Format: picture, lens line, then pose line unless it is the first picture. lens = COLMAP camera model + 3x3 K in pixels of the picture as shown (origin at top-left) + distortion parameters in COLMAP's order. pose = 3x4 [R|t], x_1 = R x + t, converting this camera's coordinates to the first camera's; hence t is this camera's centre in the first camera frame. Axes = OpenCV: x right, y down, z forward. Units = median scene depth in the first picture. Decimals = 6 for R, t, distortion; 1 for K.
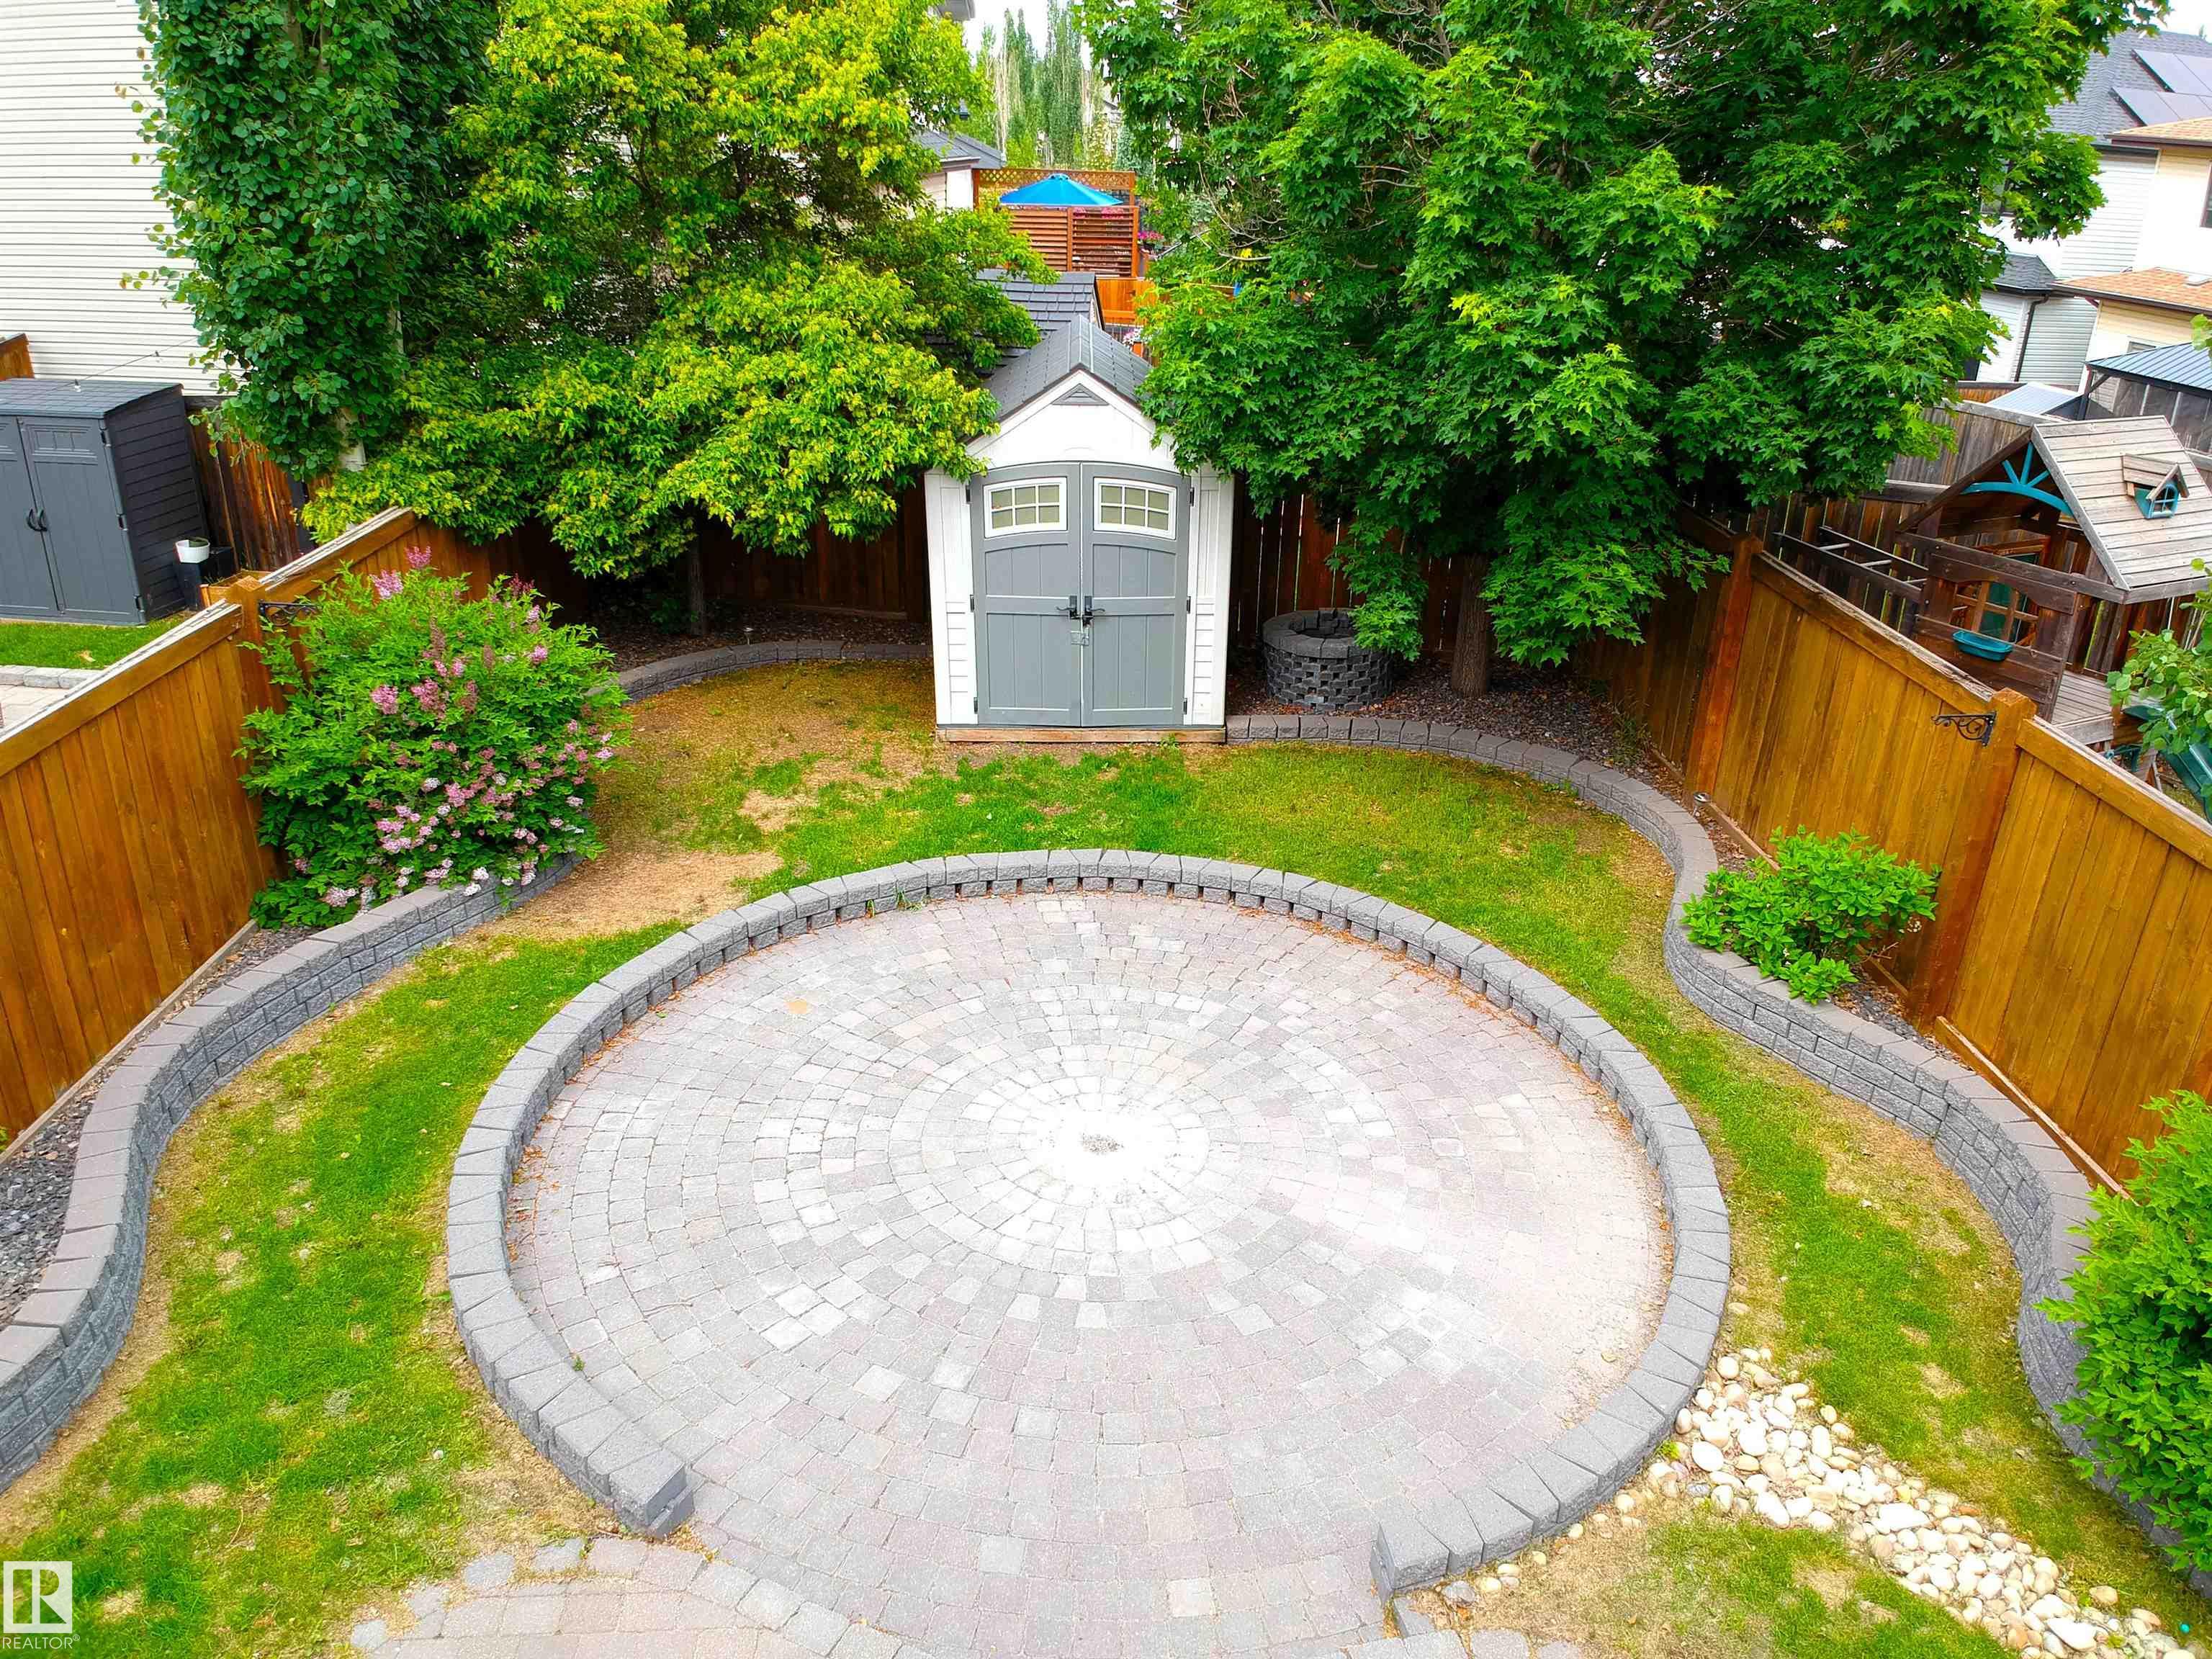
lens RADIAL K [[1629.8, 0, 1125.7], [0, 1629.8, 818.8], [0, 0, 1]] dist [0.074177, -0.141370]
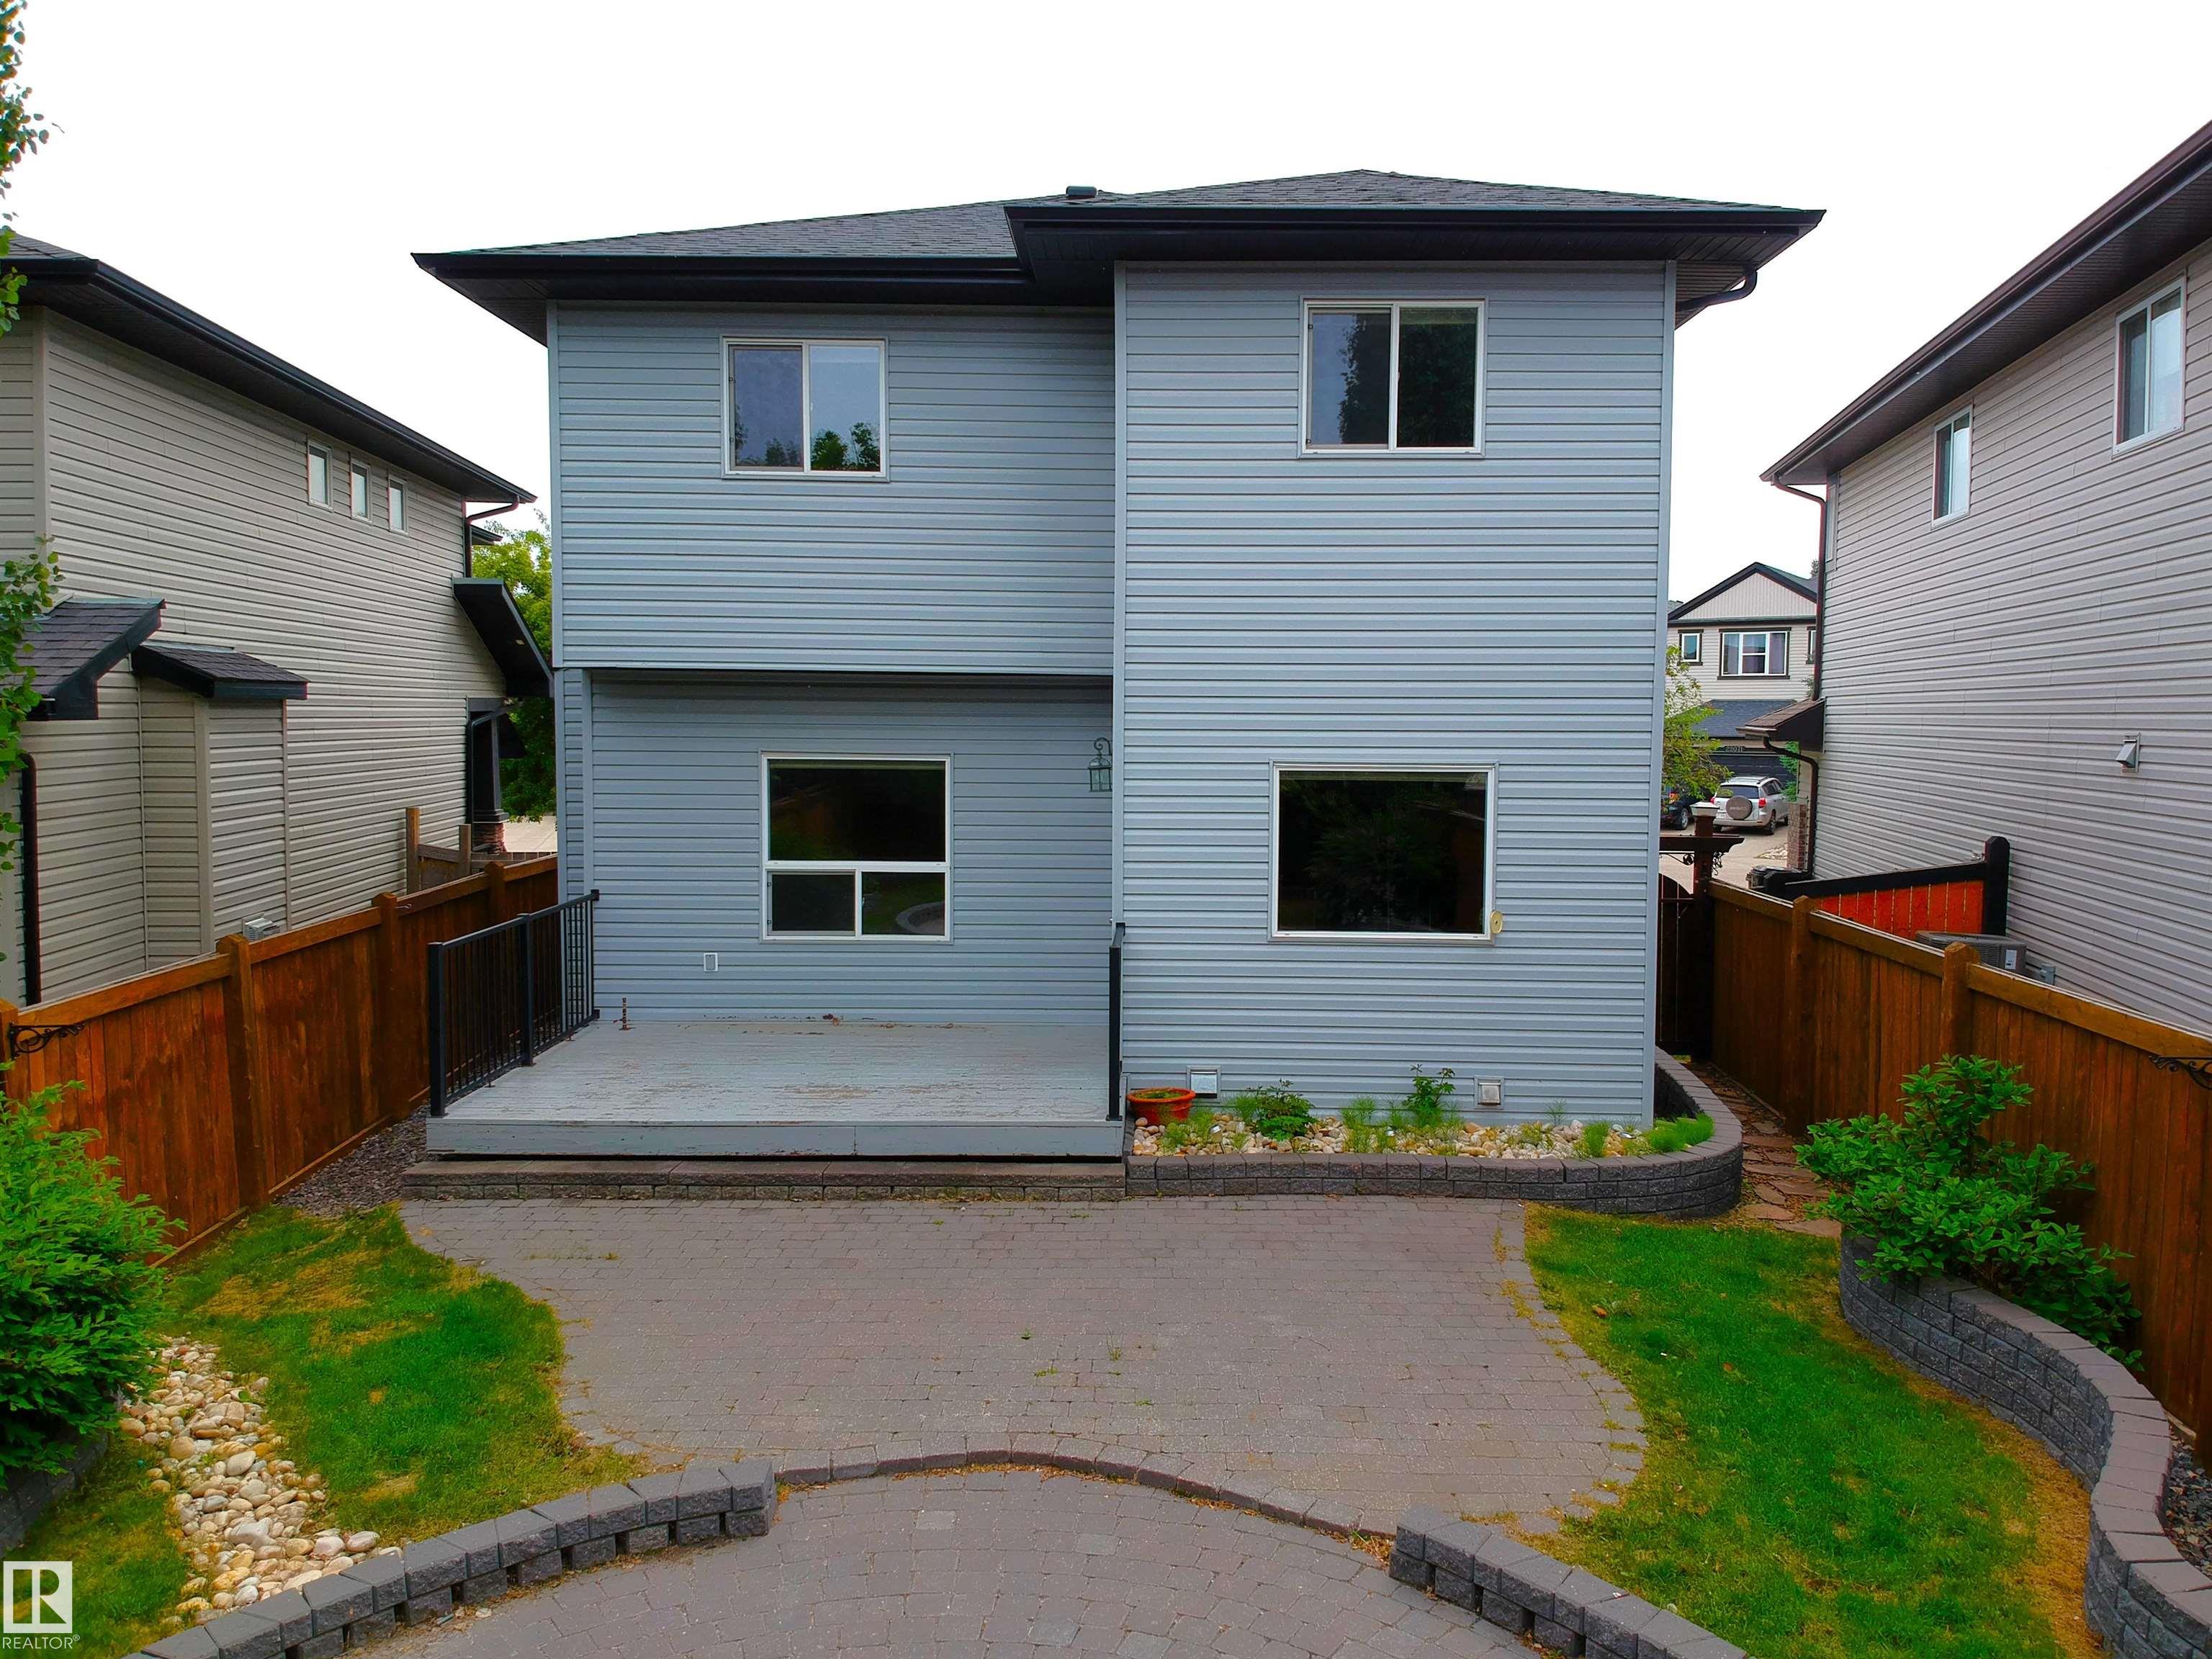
lens RADIAL K [[1629.8, 0, 1114.0], [0, 1629.8, 830.3], [0, 0, 1]] dist [0.074177, -0.141370]
pose [[-0.995088, -0.050308, 0.085256, -0.091792], [-0.004873, 0.885089, 0.465397, -0.287124], [-0.098873, 0.462695, -0.880987, 1.027922]]
